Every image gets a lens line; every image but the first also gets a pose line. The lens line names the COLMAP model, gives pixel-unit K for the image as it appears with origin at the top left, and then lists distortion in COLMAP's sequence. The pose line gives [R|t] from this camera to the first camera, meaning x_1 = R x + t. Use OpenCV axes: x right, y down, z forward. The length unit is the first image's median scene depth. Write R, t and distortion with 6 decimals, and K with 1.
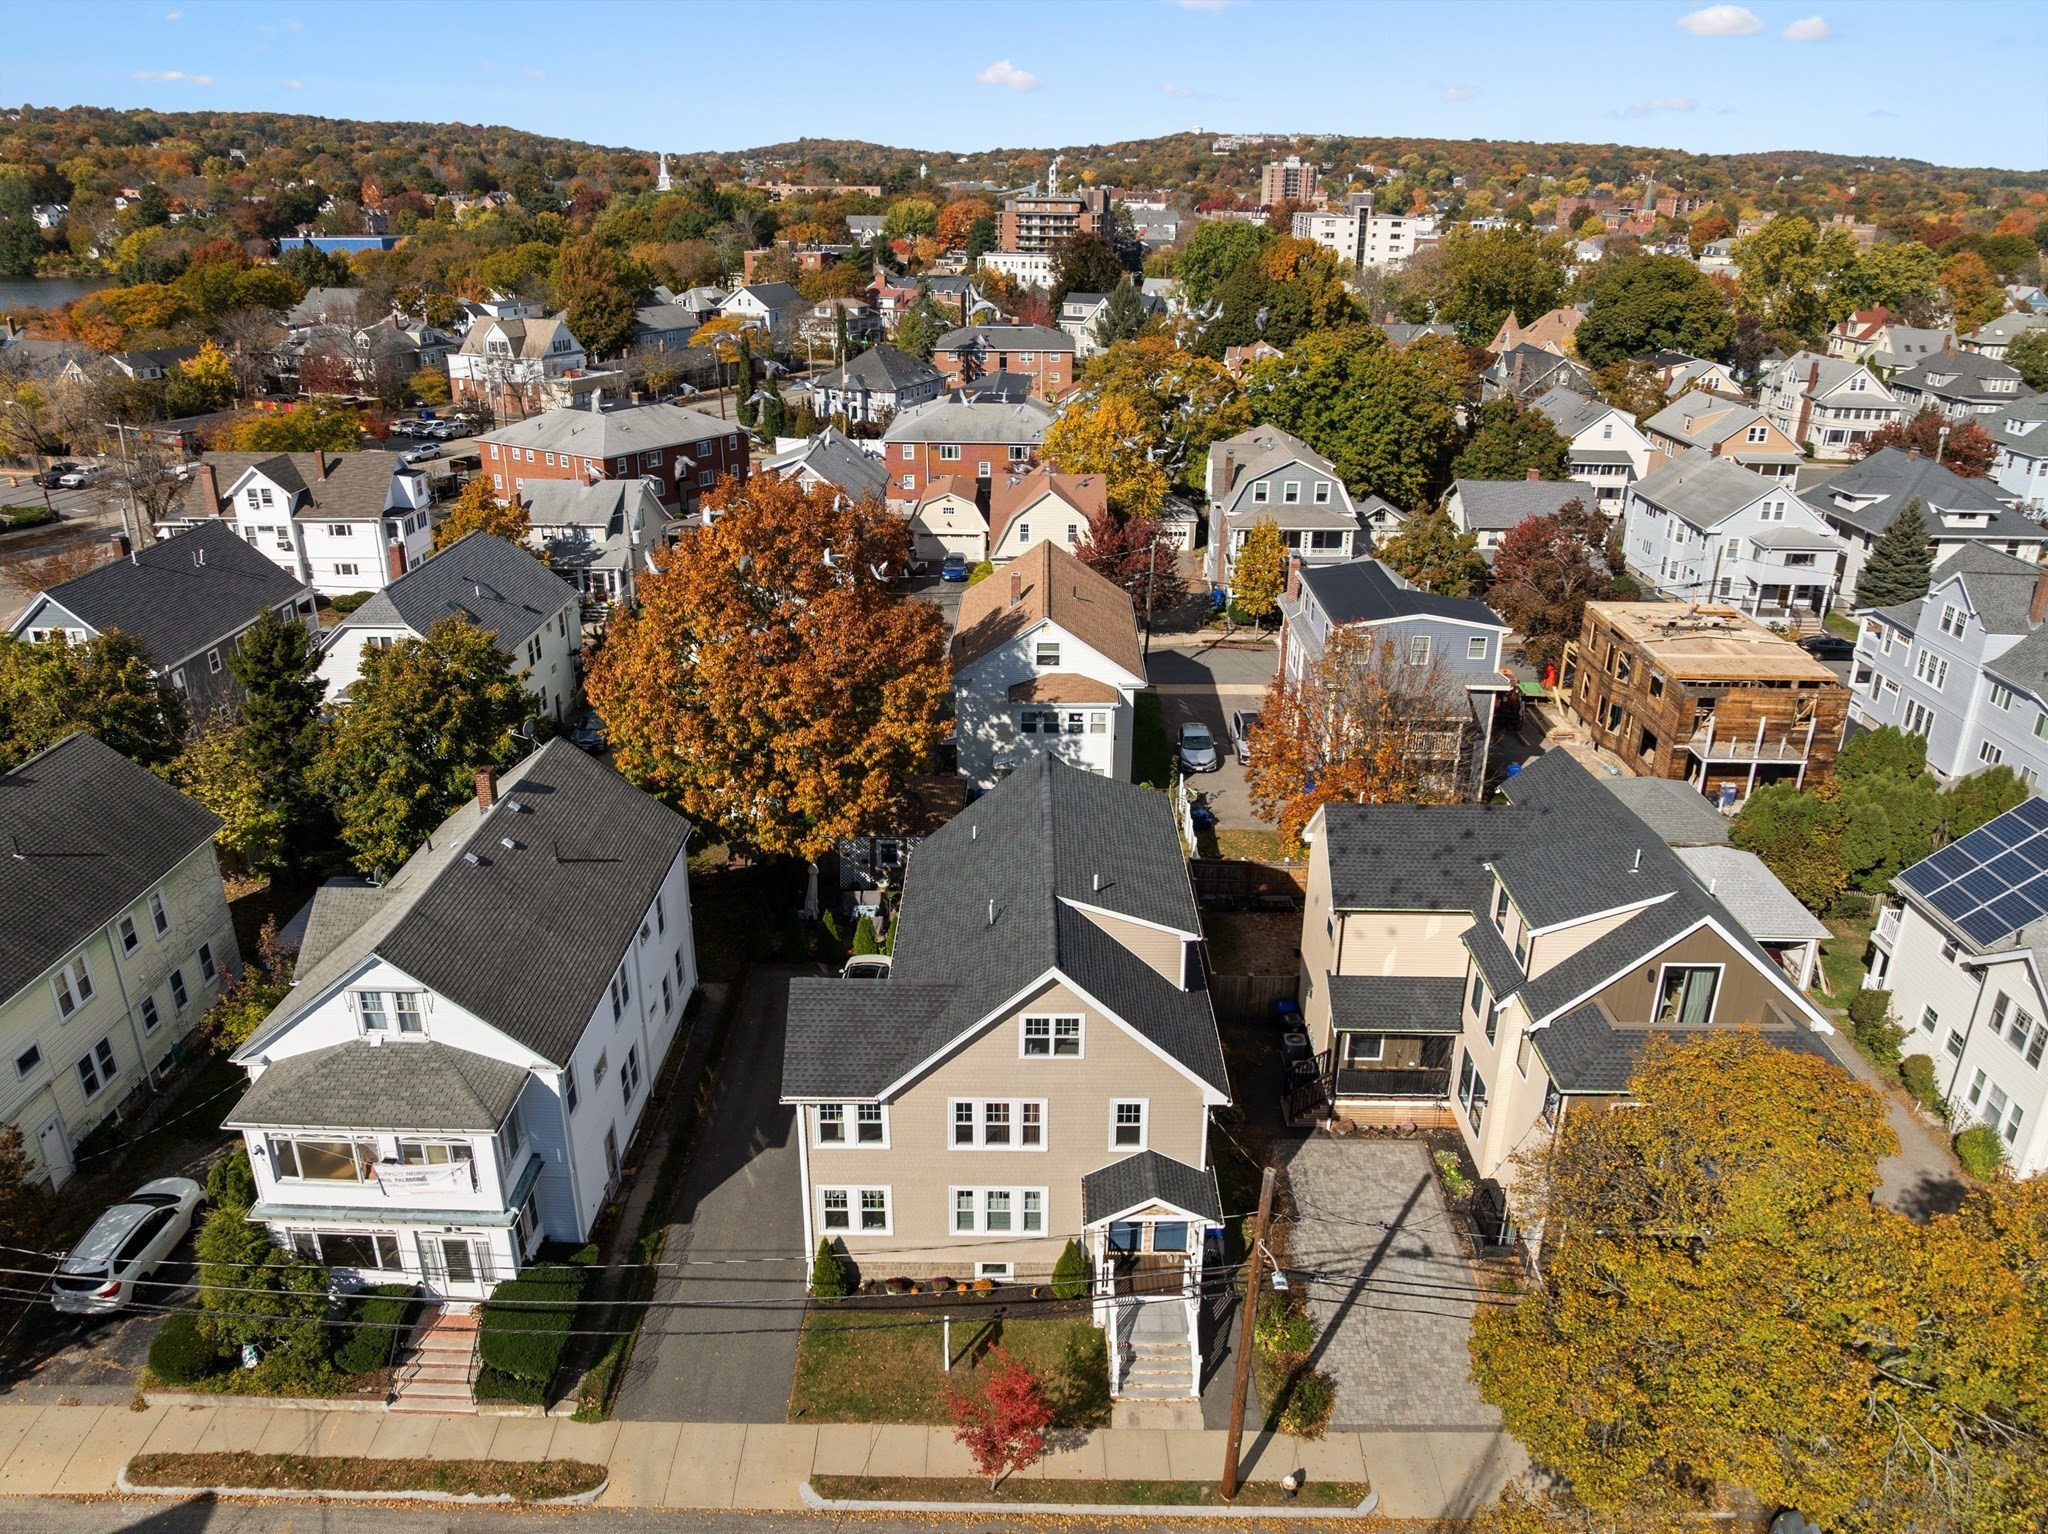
lens RADIAL K [[1433.5, 0, 1020.7], [0, 1433.5, 778.1], [0, 0, 1]] dist [-0.034119, -0.002768]
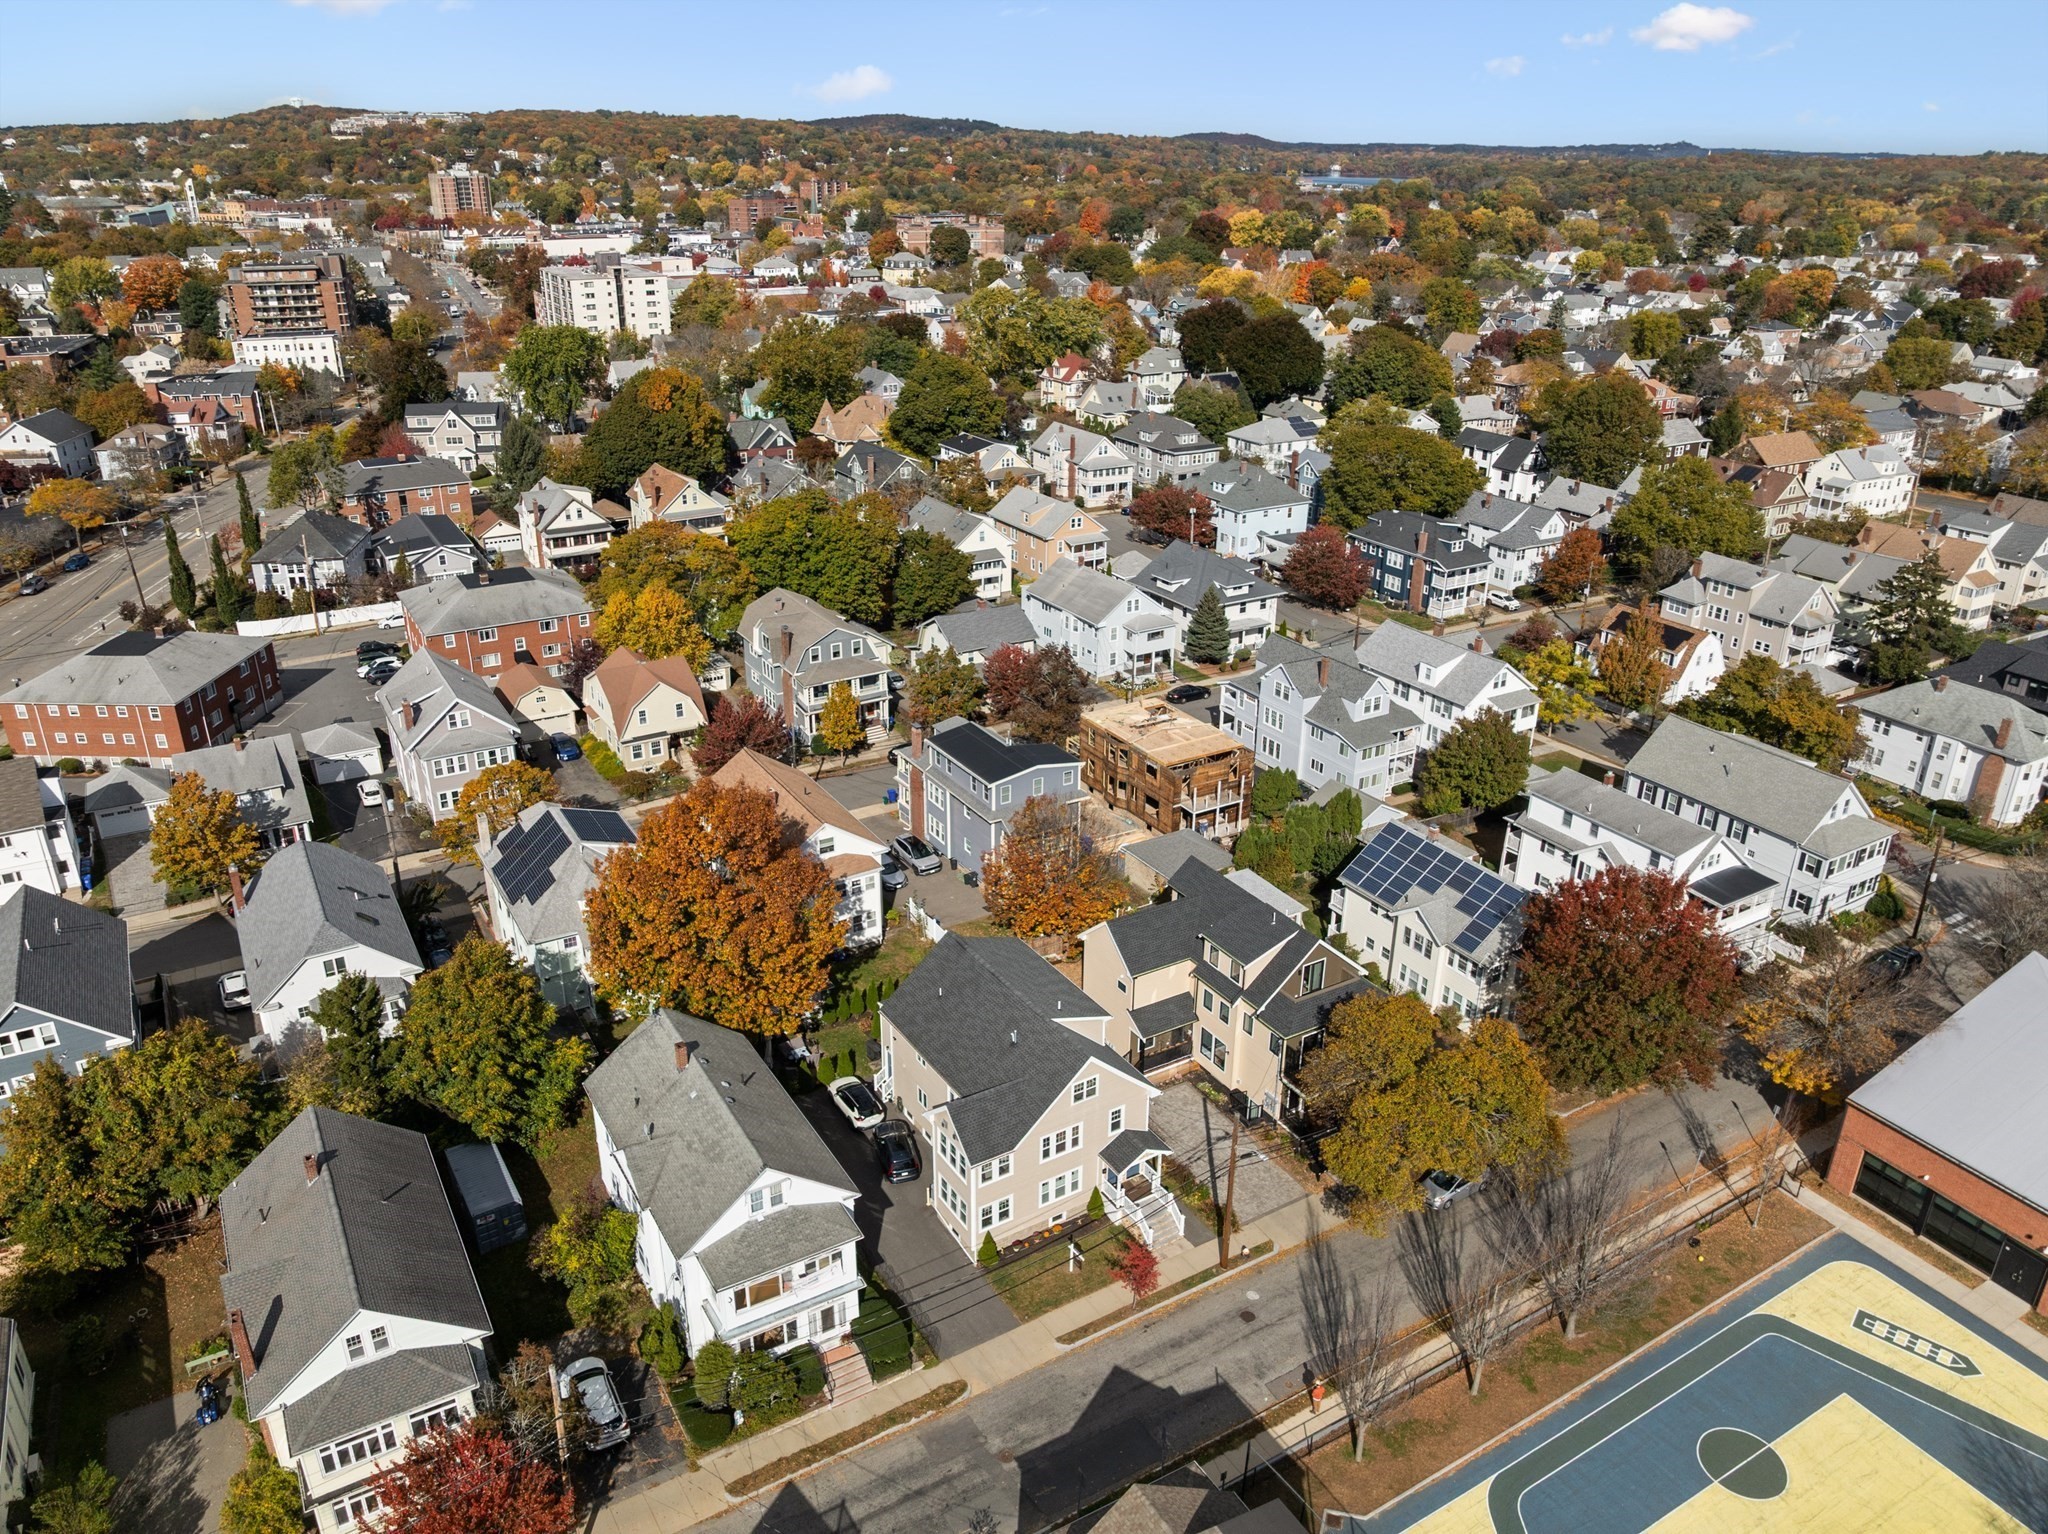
lens RADIAL K [[1433.5, 0, 1014.3], [0, 1433.5, 777.2], [0, 0, 1]] dist [-0.034119, -0.002768]
pose [[0.852162, -0.216830, 0.476241, -0.328222], [0.205662, 0.975651, 0.076207, -0.148904], [-0.481169, 0.033004, 0.876007, -0.253144]]
